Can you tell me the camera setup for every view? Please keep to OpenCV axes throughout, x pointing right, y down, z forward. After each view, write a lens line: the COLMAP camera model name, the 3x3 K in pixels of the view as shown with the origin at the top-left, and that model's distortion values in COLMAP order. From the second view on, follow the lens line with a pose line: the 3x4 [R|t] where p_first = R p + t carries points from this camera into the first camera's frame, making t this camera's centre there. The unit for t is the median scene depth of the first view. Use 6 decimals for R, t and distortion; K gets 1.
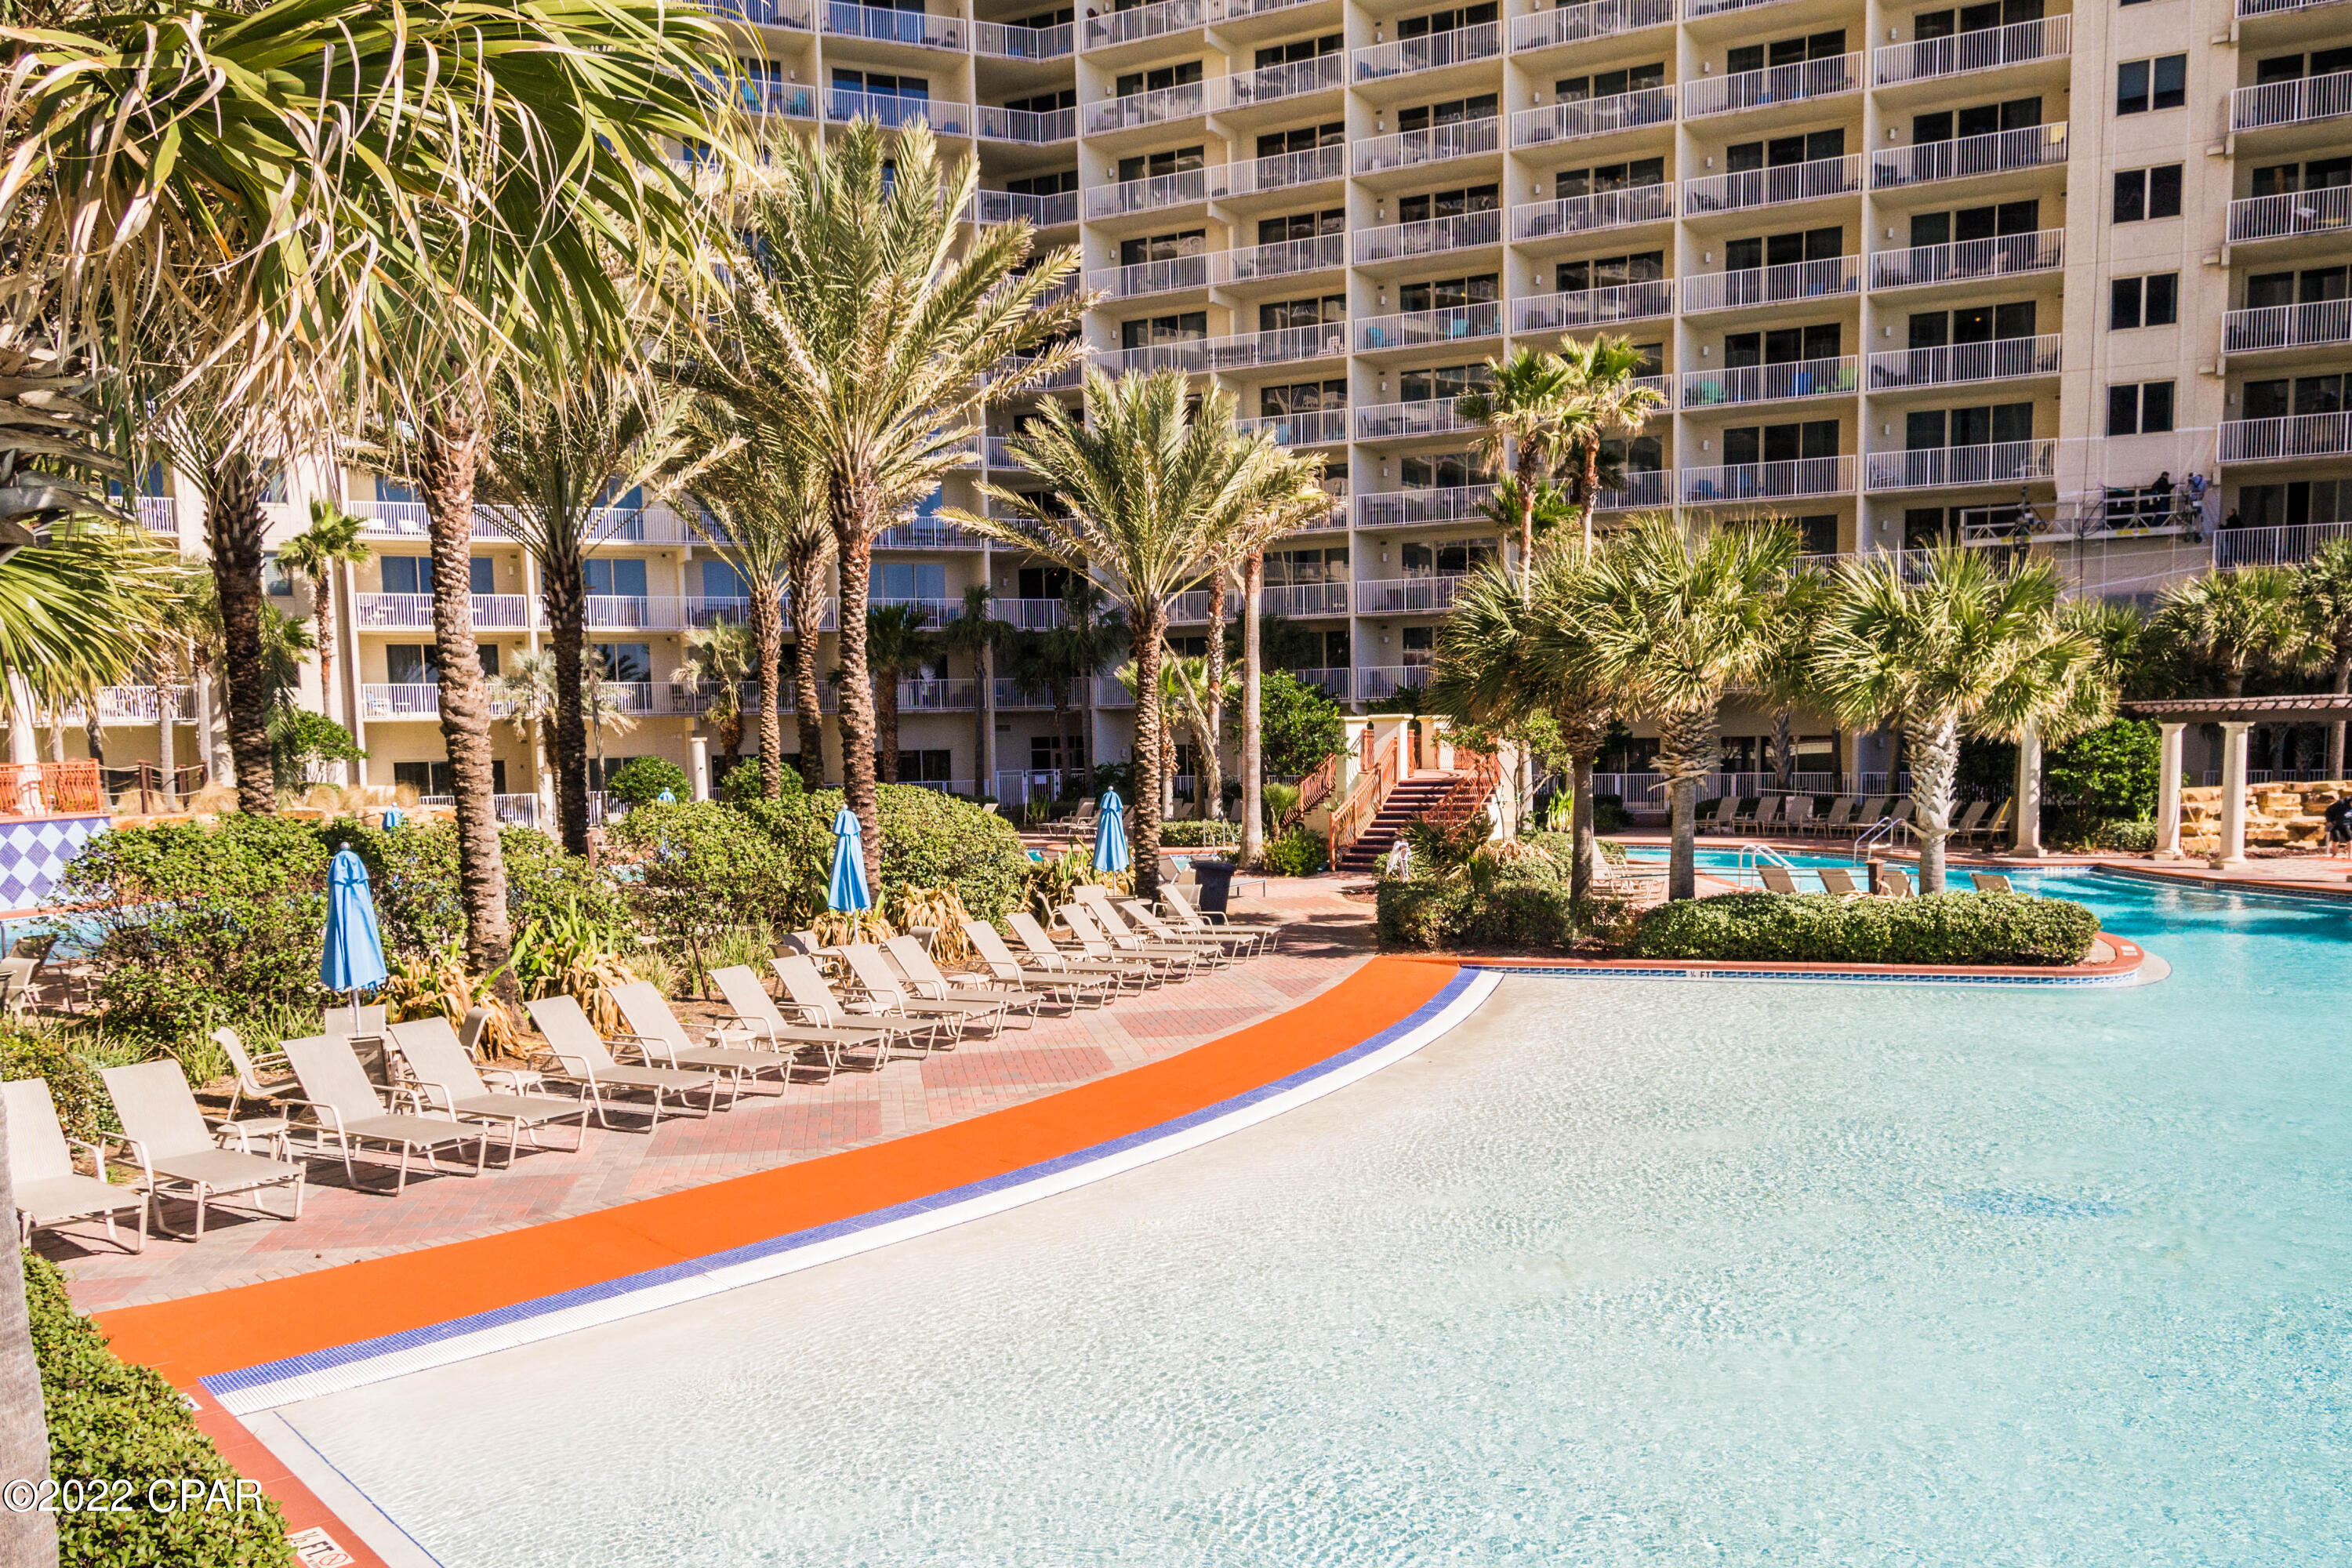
lens RADIAL K [[1906.2, 0, 1183.8], [0, 1906.2, 902.9], [0, 0, 1]] dist [-0.003173, 0.012816]
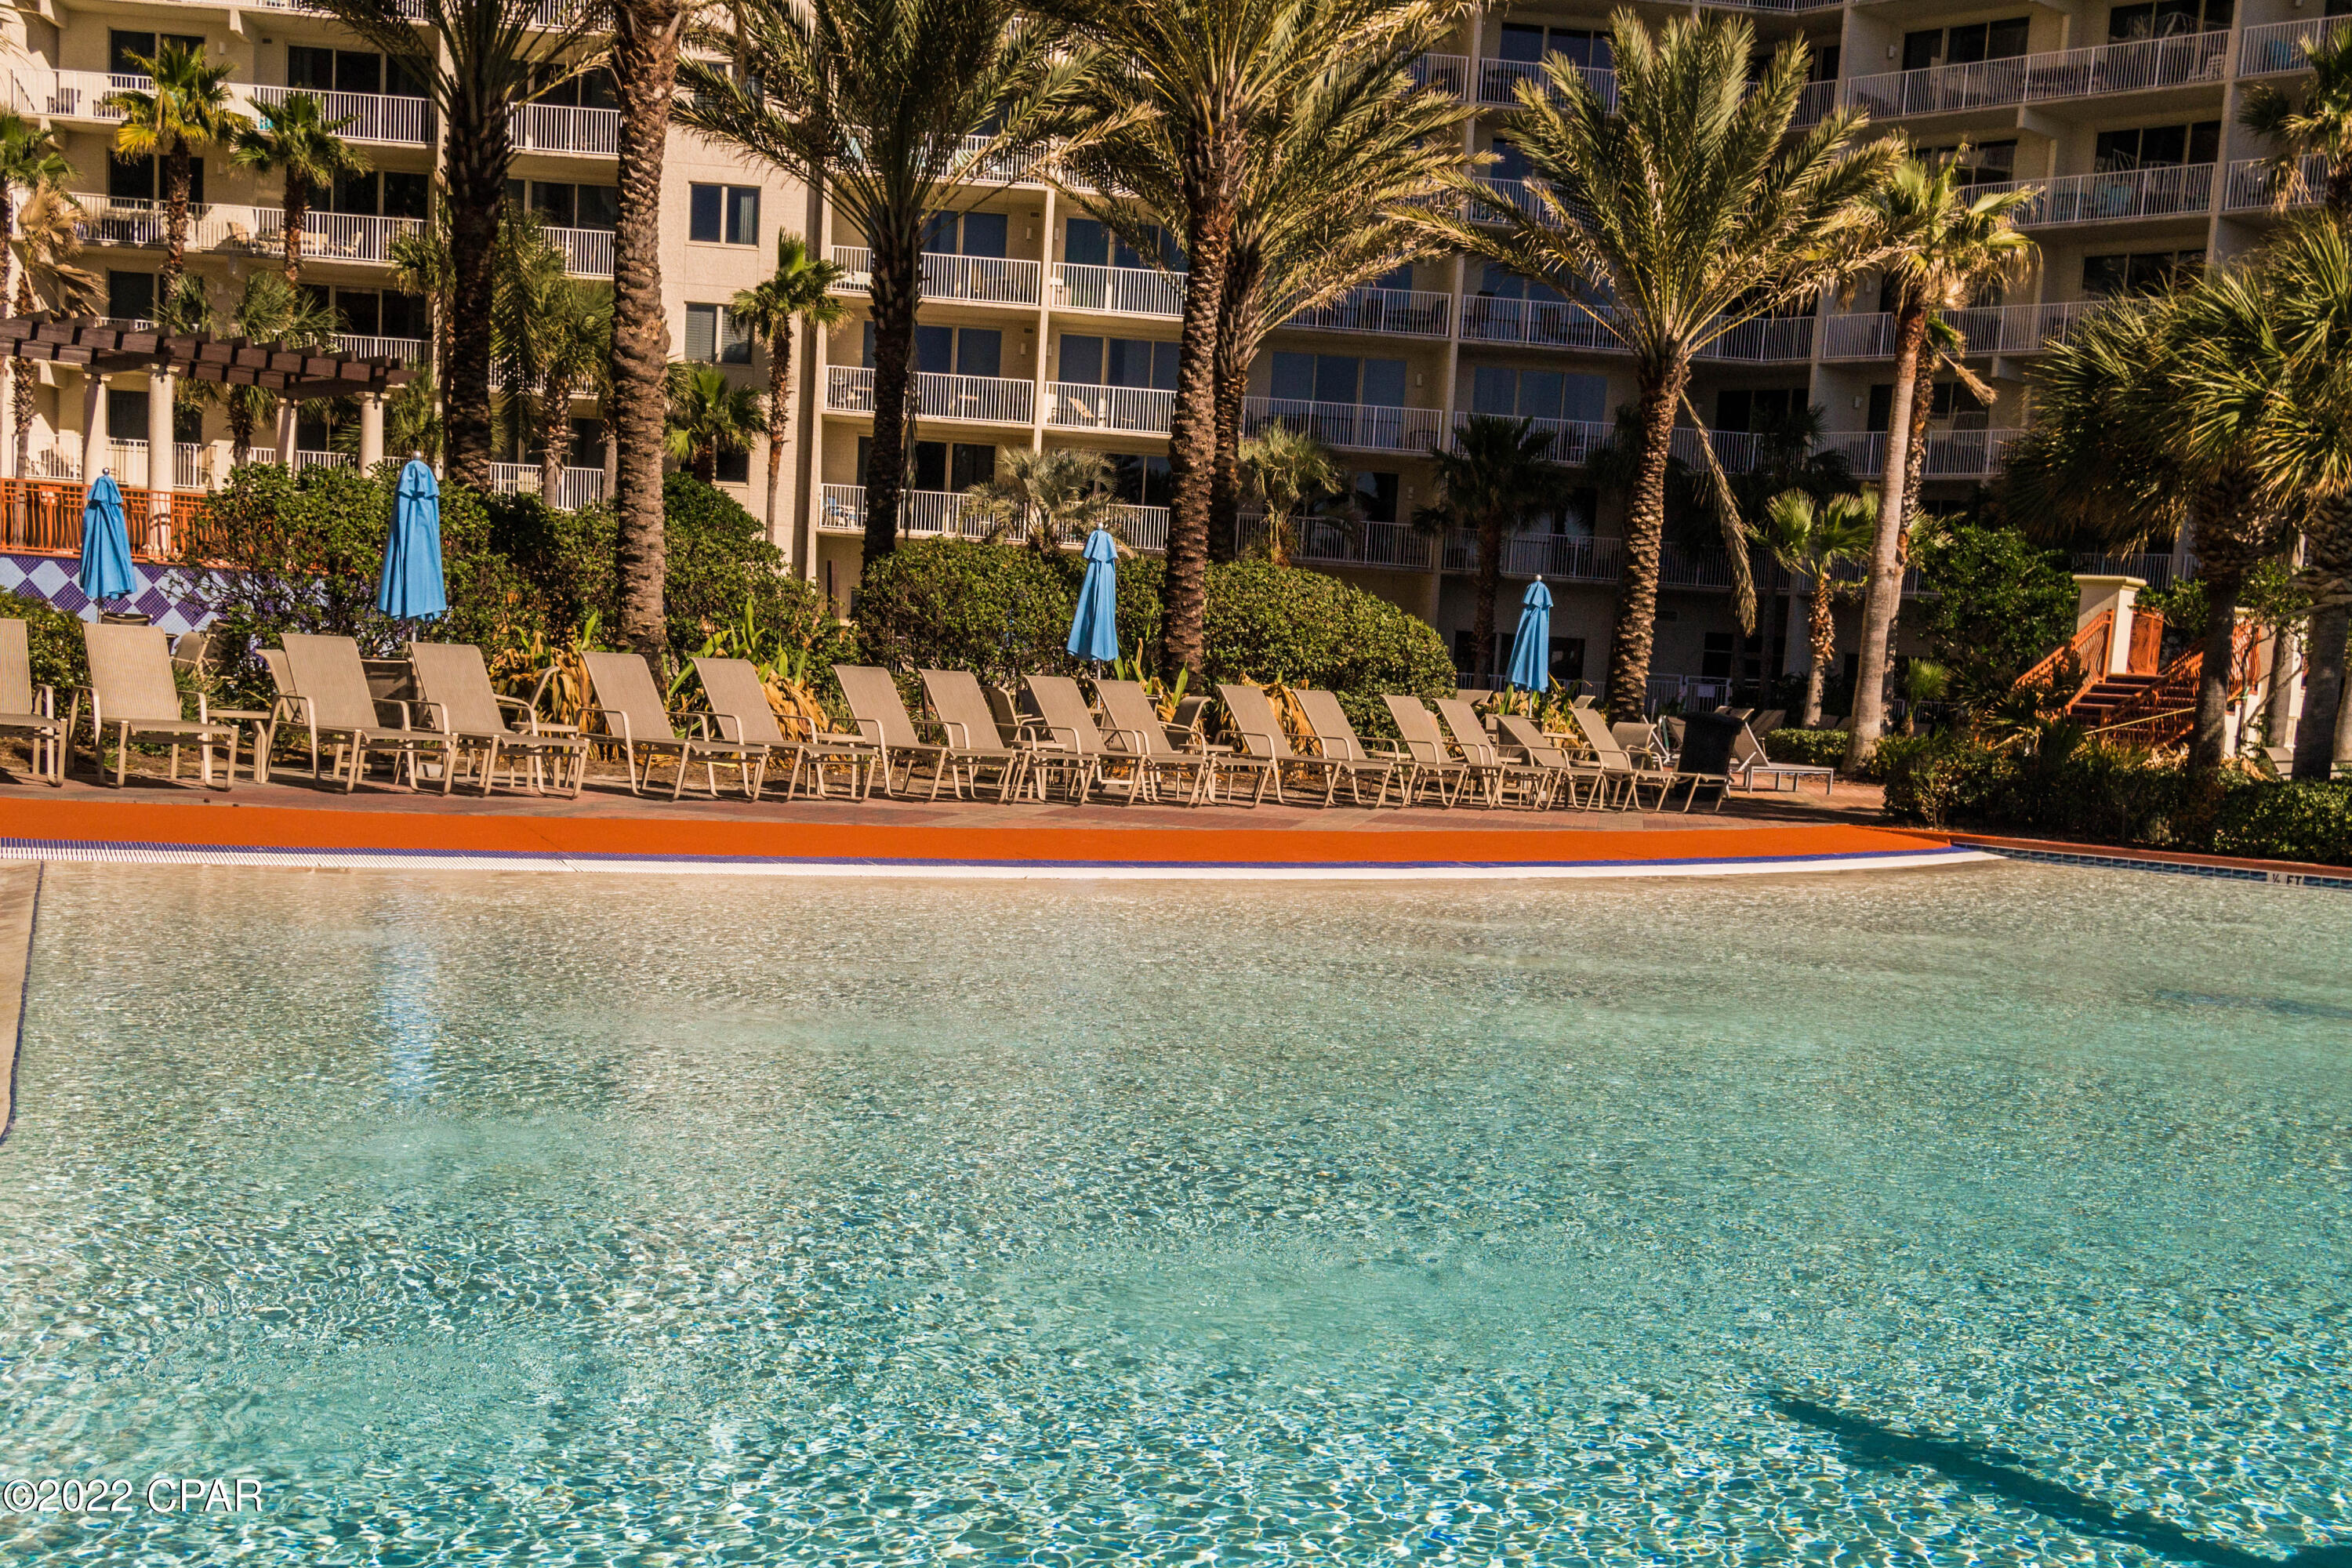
lens RADIAL K [[2739.7, 0, 1176.4], [0, 2739.7, 1022.7], [0, 0, 1]] dist [-0.018207, 0.020167]
pose [[0.946575, 0.121329, -0.298789, 0.179071], [-0.110144, 0.992444, 0.054060, 0.073992], [0.303090, -0.018262, 0.952787, -0.057701]]
